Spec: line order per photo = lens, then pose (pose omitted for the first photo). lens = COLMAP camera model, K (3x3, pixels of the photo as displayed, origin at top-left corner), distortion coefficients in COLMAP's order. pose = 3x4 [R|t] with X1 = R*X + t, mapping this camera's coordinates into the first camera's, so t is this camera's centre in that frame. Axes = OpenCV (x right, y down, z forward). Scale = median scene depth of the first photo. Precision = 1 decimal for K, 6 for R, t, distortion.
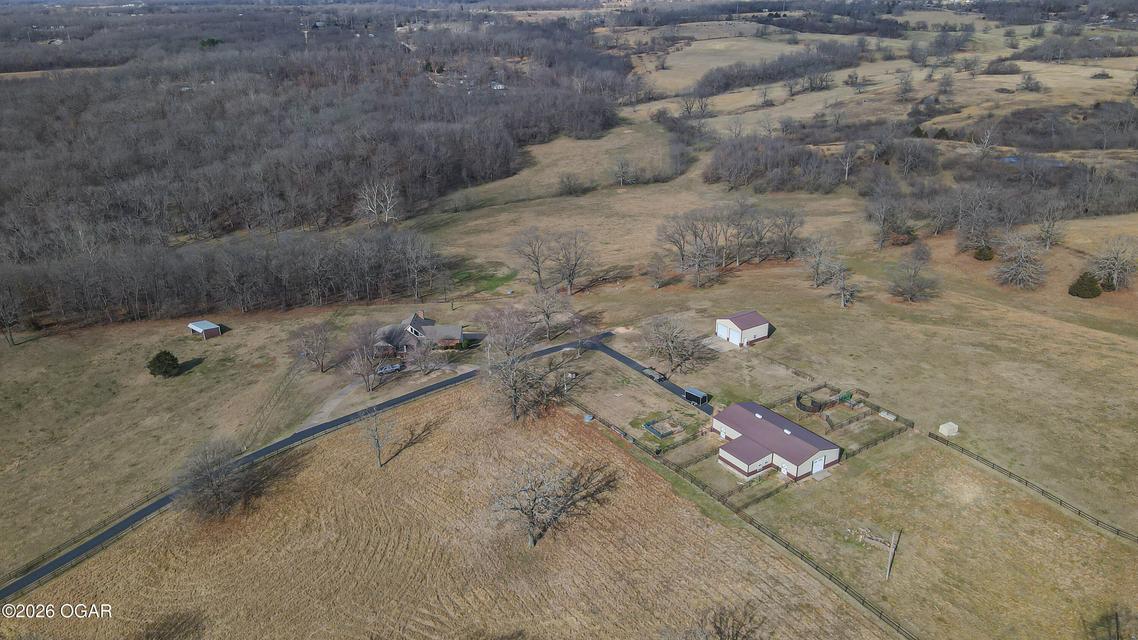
lens RADIAL K [[831.8, 0, 566.6], [0, 831.8, 321.0], [0, 0, 1]] dist [0.003253, 0.026119]
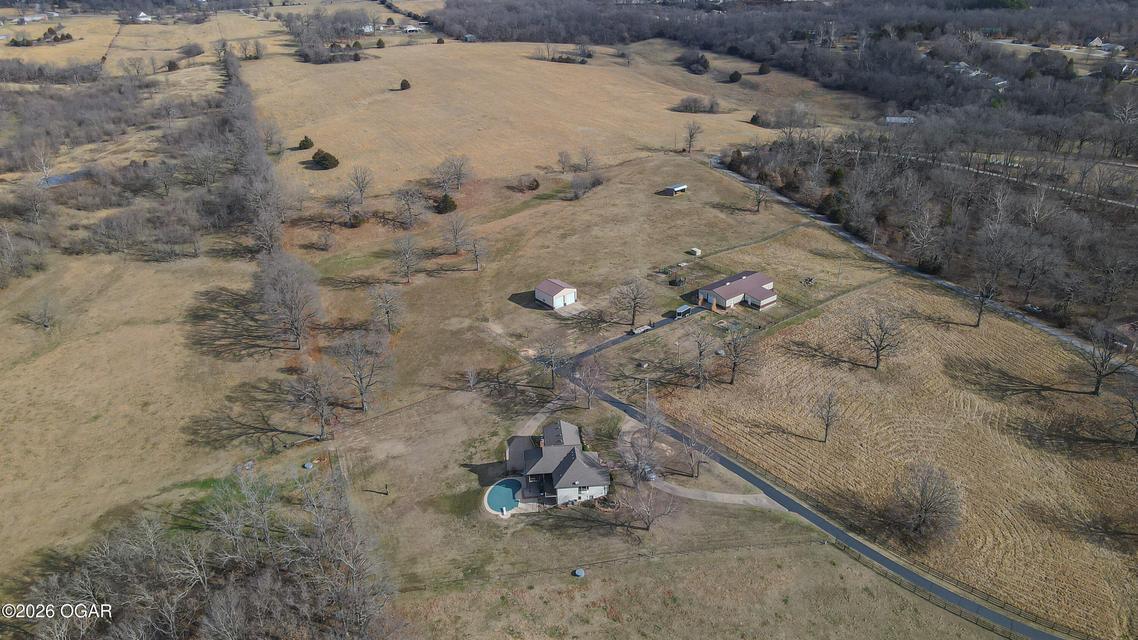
lens RADIAL K [[821.7, 0, 565.0], [0, 821.7, 358.7], [0, 0, 1]] dist [0.006328, 0.008495]
pose [[-0.092452, -0.455341, 0.885504, -0.745687], [0.397741, 0.798393, 0.452074, -0.377125], [-0.912828, 0.393996, 0.107295, 0.745509]]
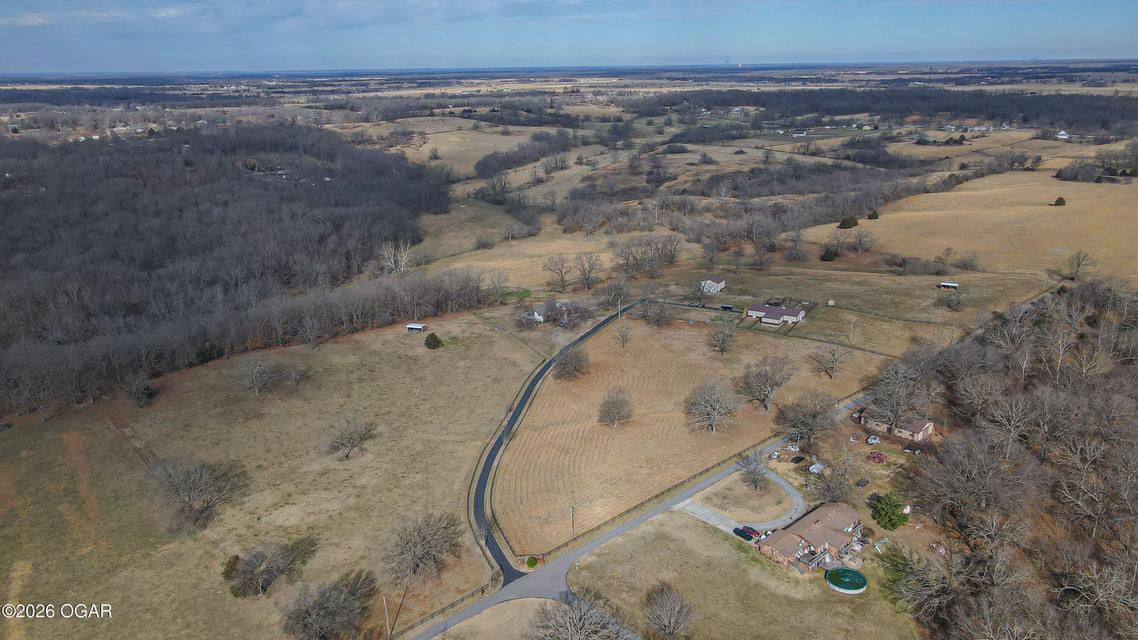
lens RADIAL K [[836.6, 0, 566.4], [0, 836.6, 319.5], [0, 0, 1]] dist [0.001141, 0.003784]
pose [[0.904100, -0.120763, 0.409903, -0.772515], [0.160839, 0.984865, -0.064597, 0.135103], [-0.395898, 0.124330, 0.909839, -0.550305]]
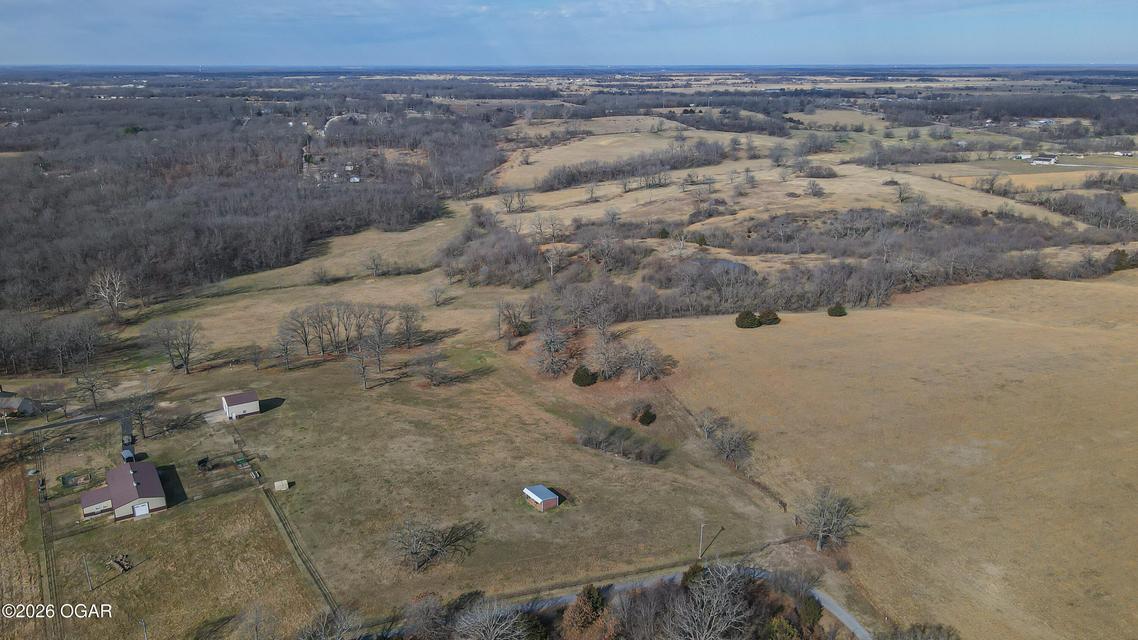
lens RADIAL K [[835.3, 0, 558.1], [0, 835.3, 316.2], [0, 0, 1]] dist [0.000593, 0.052584]
pose [[0.999506, 0.021999, -0.022459, 0.590336], [-0.024018, 0.995284, -0.093982, -0.013920], [0.020286, 0.094475, 0.995321, -0.205837]]
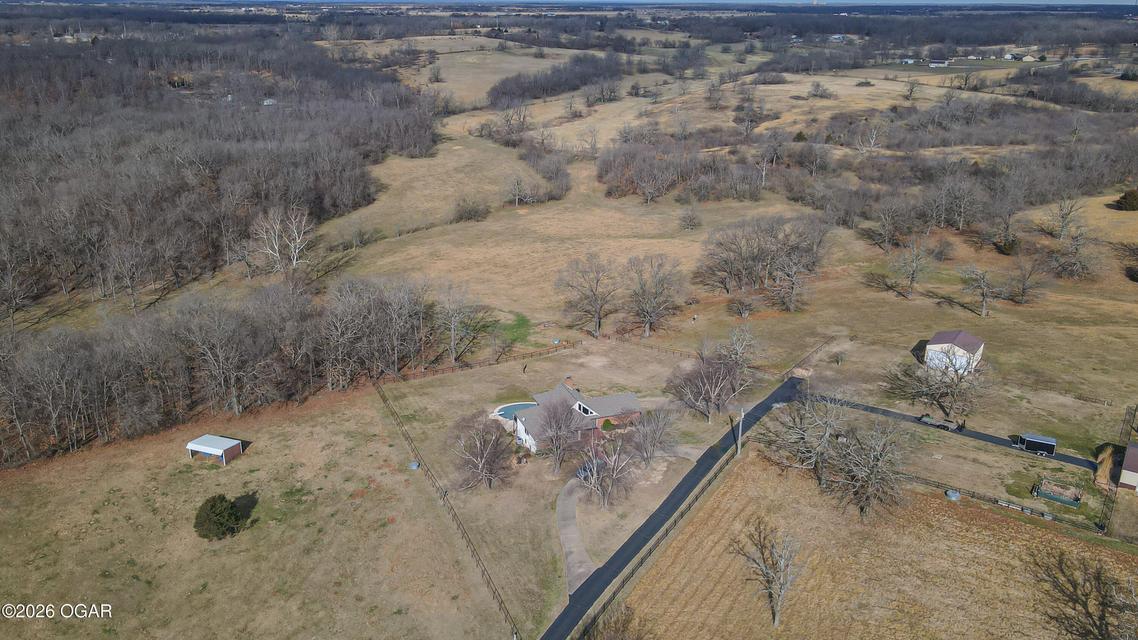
lens RADIAL K [[887.0, 0, 540.9], [0, 887.0, 290.6], [0, 0, 1]] dist [0.005670, 0.012493]
pose [[0.937257, -0.087160, 0.337569, -0.387546], [0.111983, 0.992202, -0.054733, -0.041483], [-0.330166, 0.089101, 0.939708, 0.249822]]
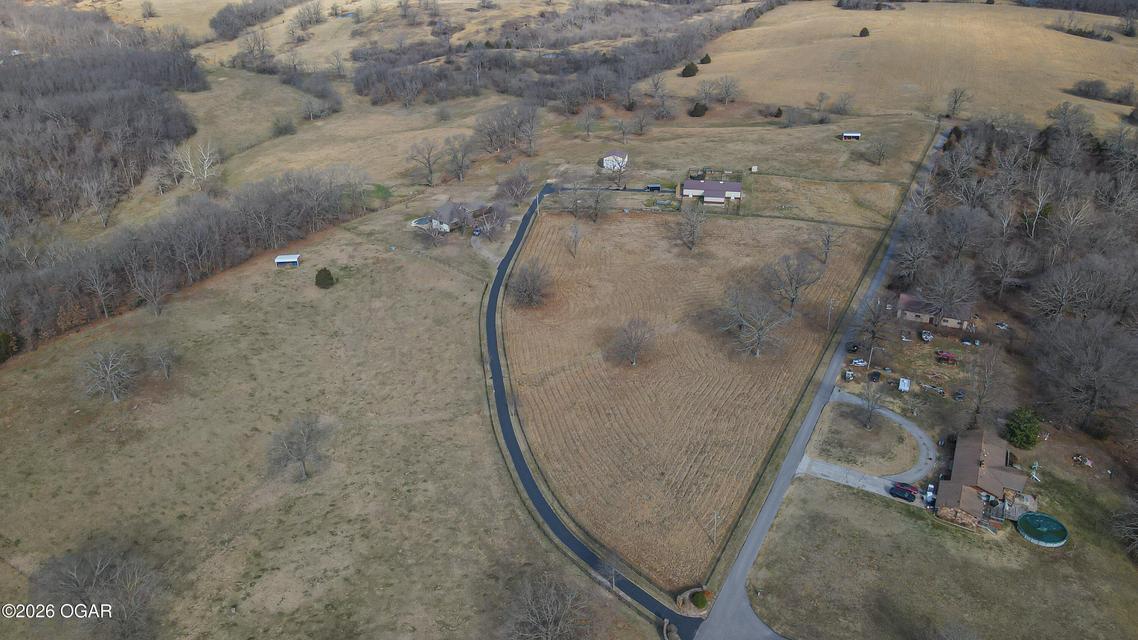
lens RADIAL K [[831.8, 0, 566.6], [0, 831.8, 321.0], [0, 0, 1]] dist [0.003253, 0.026119]
pose [[0.707062, -0.325936, 0.627558, -0.875987], [0.275902, 0.944263, 0.179567, -0.011847], [-0.651107, 0.046180, 0.757579, -0.188160]]
